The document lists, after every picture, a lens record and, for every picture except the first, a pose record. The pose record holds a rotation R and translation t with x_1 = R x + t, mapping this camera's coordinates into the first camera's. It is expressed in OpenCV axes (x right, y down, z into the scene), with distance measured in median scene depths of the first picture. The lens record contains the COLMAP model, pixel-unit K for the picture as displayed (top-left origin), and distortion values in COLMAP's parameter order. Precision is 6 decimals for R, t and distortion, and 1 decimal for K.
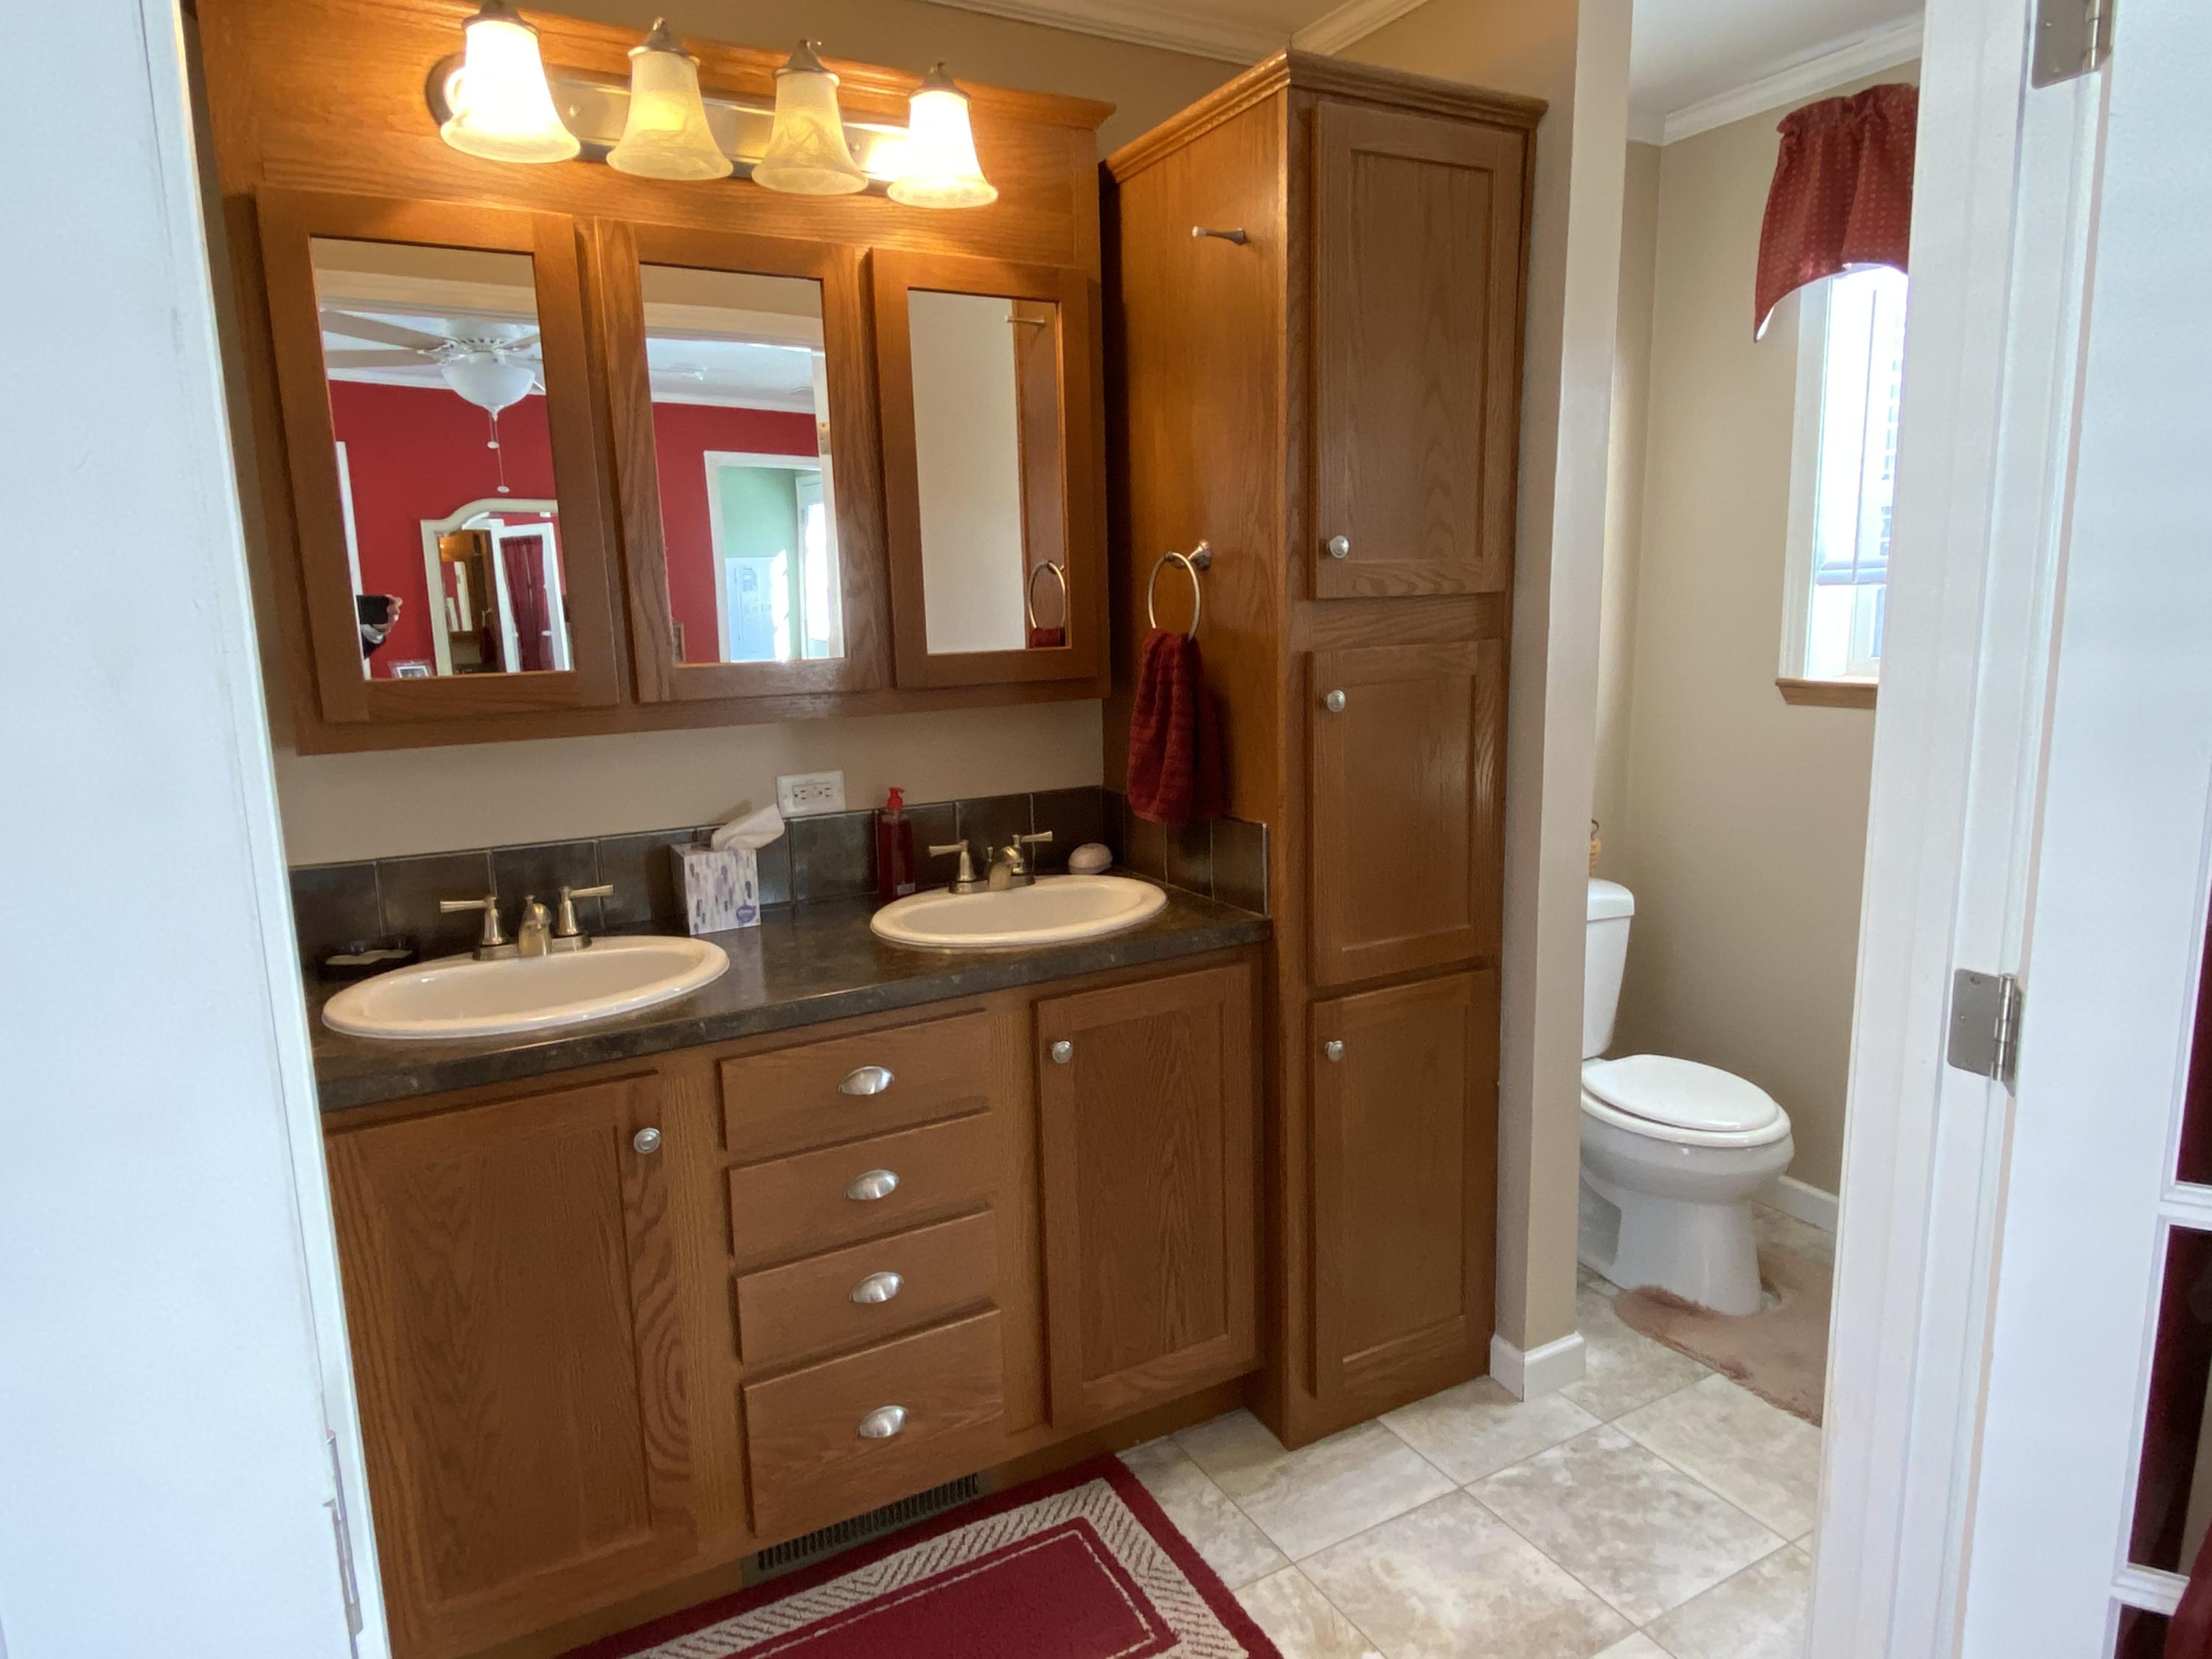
lens RADIAL K [[1305.8, 0, 1106.0], [0, 1305.8, 829.5], [0, 0, 1]] dist [0.041344, -0.042018]
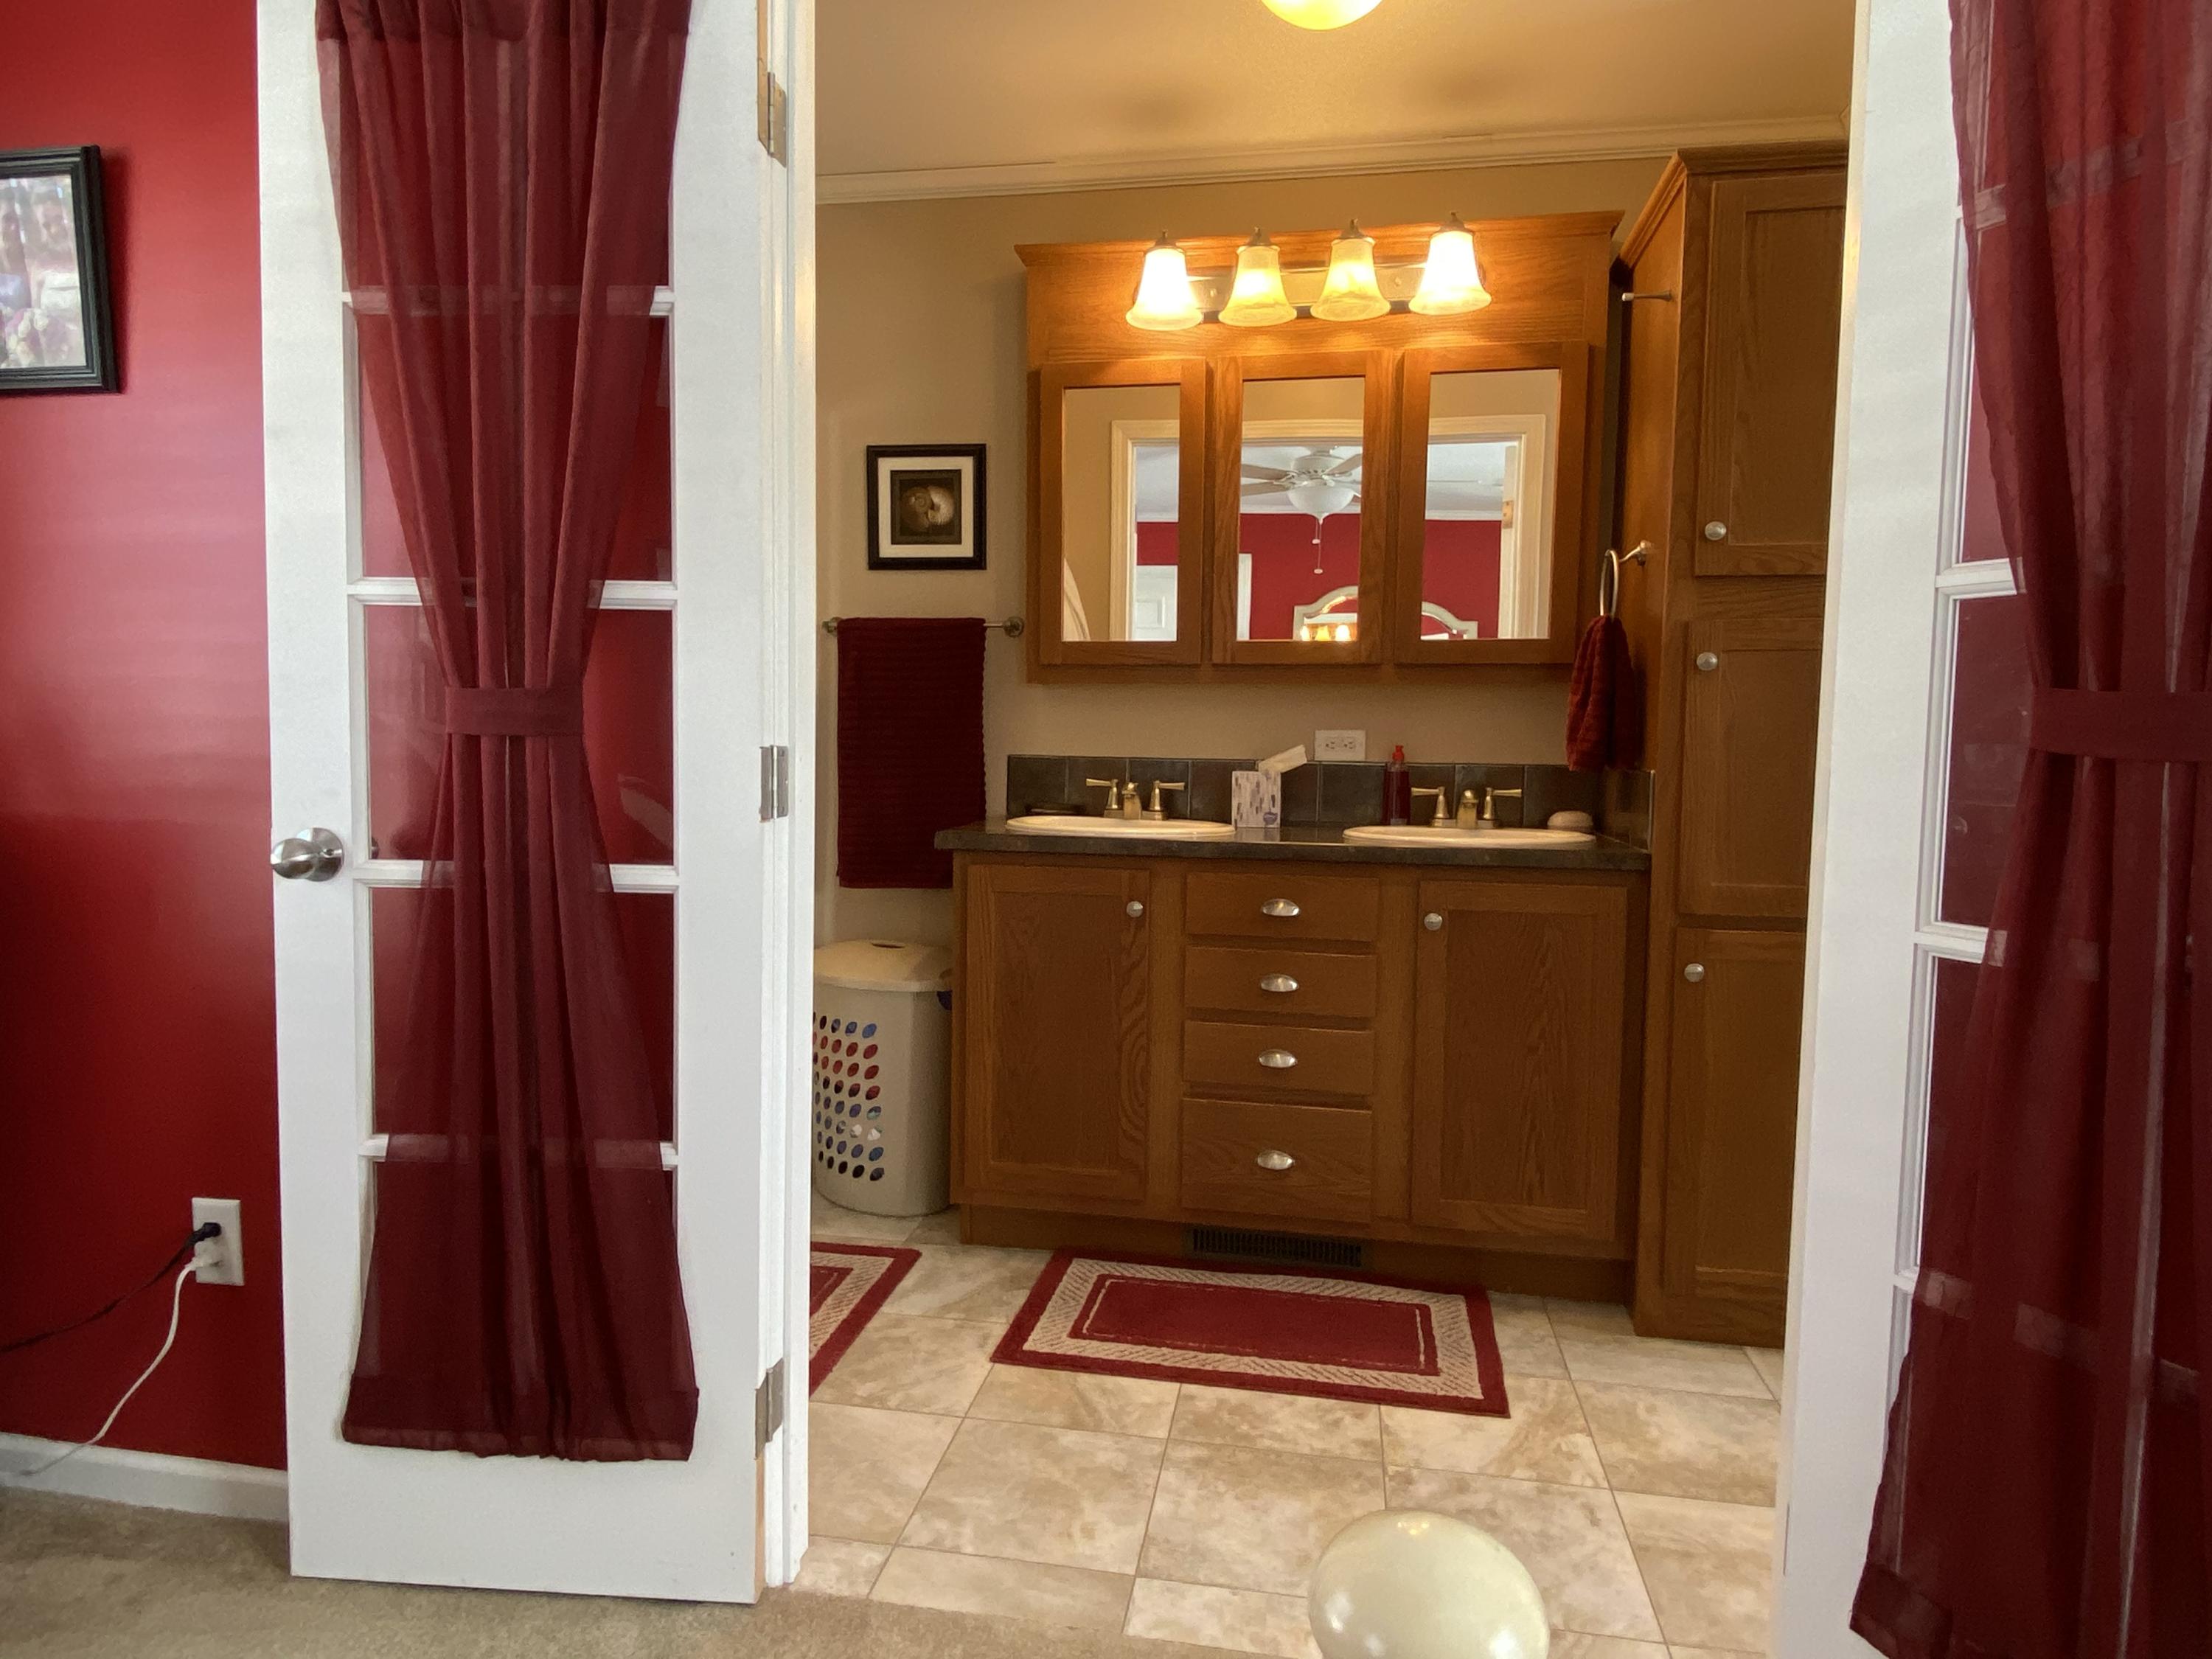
lens RADIAL K [[1330.7, 0, 1106.0], [0, 1330.7, 829.5], [0, 0, 1]] dist [0.107385, -0.126597]
pose [[0.781815, 0.083375, -0.617910, 0.515289], [-0.142307, 0.988723, -0.046646, 0.180953], [0.607053, 0.124401, 0.784864, -0.265049]]
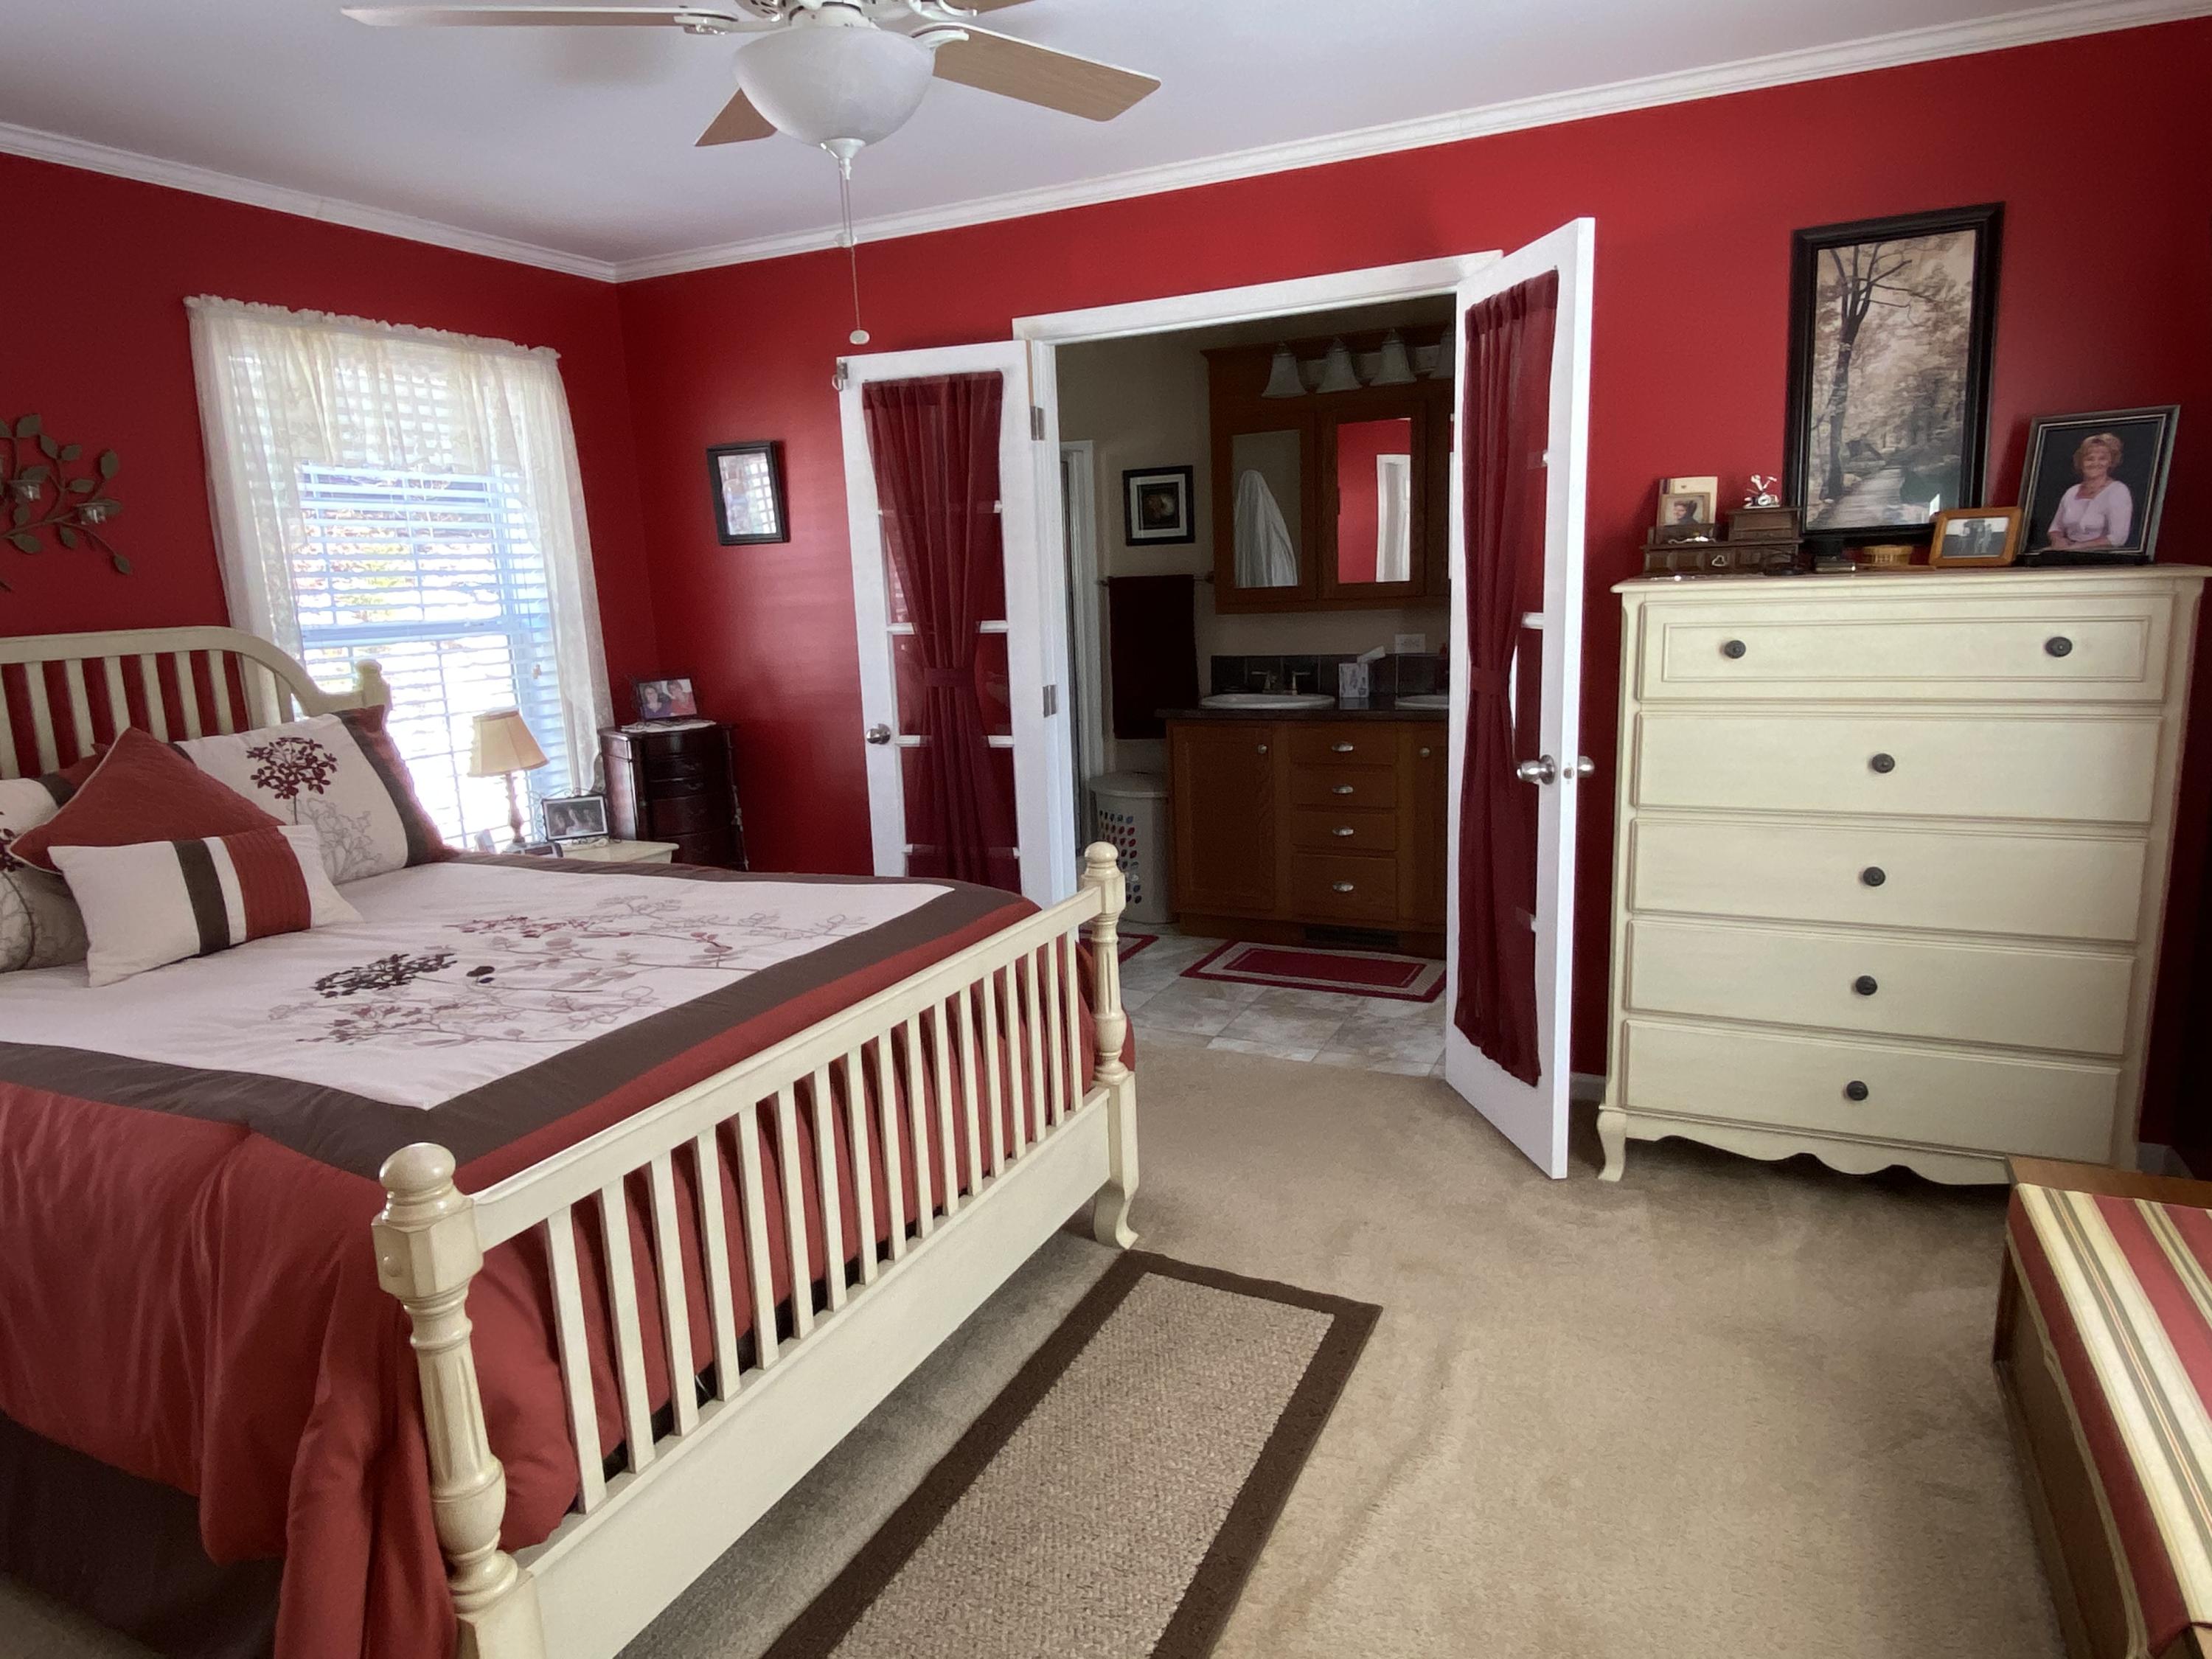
lens RADIAL K [[1330.7, 0, 1106.0], [0, 1330.7, 829.5], [0, 0, 1]] dist [0.107385, -0.126597]
pose [[0.592482, 0.156037, -0.790327, 1.475055], [-0.114823, 0.987402, 0.108867, 0.107463], [0.797358, 0.026246, 0.602935, -0.858818]]
